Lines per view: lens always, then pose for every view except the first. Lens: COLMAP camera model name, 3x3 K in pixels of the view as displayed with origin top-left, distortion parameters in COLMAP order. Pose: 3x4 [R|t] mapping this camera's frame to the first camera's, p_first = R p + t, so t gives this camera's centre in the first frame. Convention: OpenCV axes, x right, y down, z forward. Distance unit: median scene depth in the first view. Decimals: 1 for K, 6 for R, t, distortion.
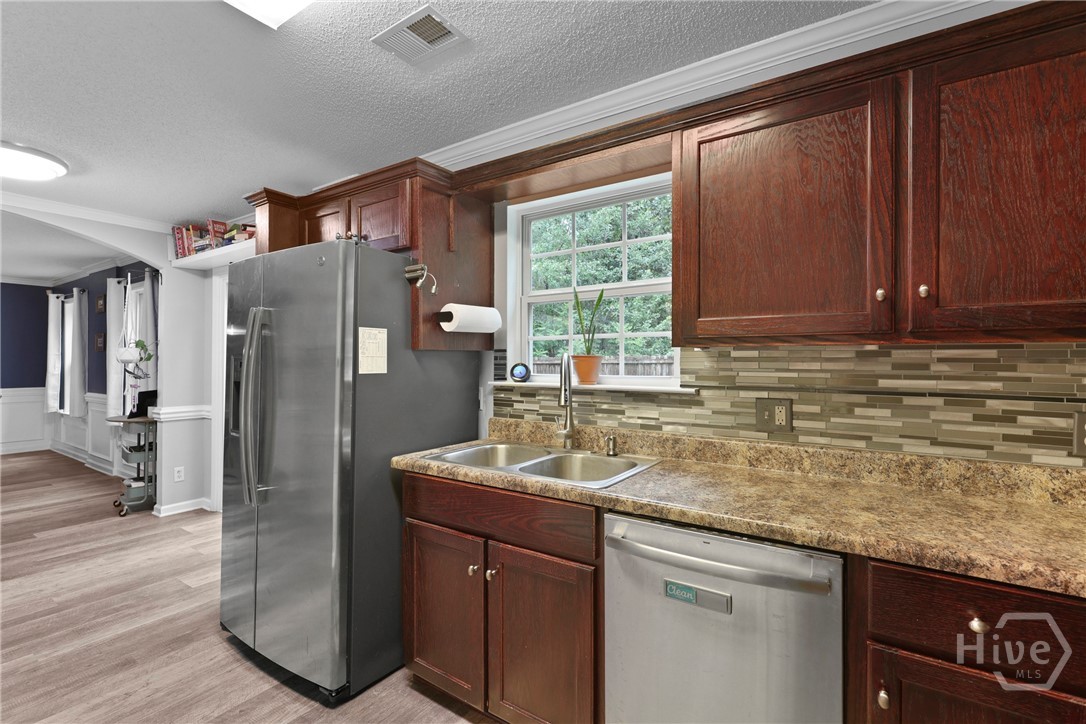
lens RADIAL K [[500.5, 0, 545.1], [0, 500.5, 360.1], [0, 0, 1]] dist [-0.003700, 0.000328]
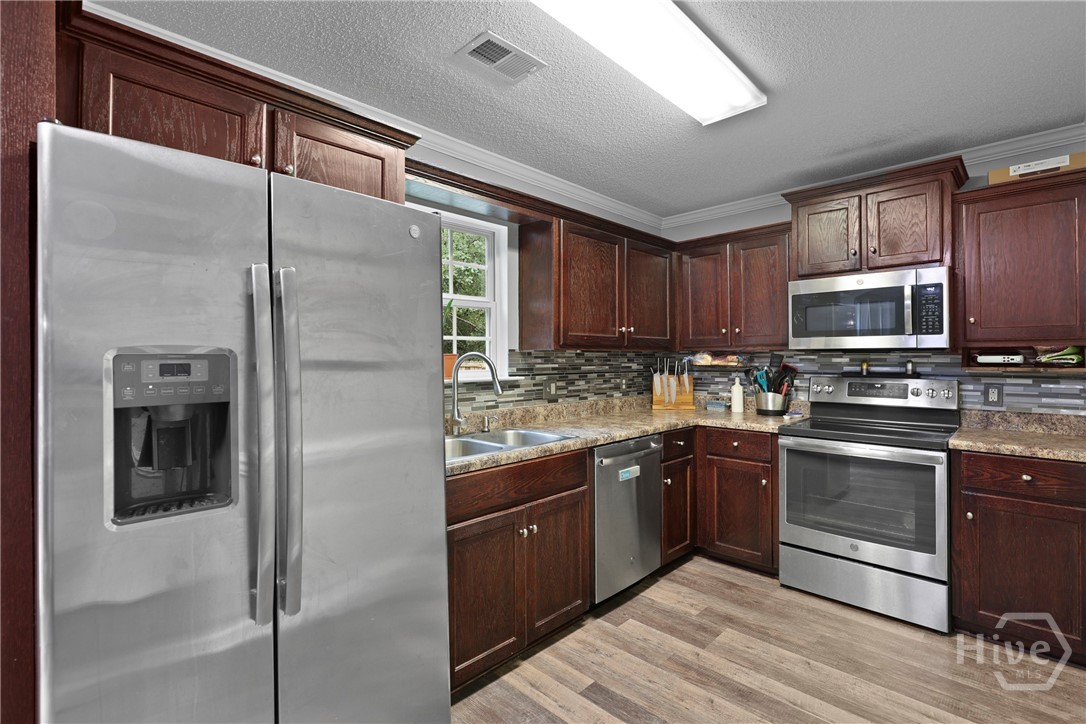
lens RADIAL K [[500.5, 0, 546.1], [0, 500.5, 357.2], [0, 0, 1]] dist [-0.003700, 0.000328]
pose [[0.170738, -0.002376, 0.985314, -1.166324], [0.005376, 0.999984, 0.001480, -0.003664], [-0.985302, 0.005044, 0.170748, 0.651184]]
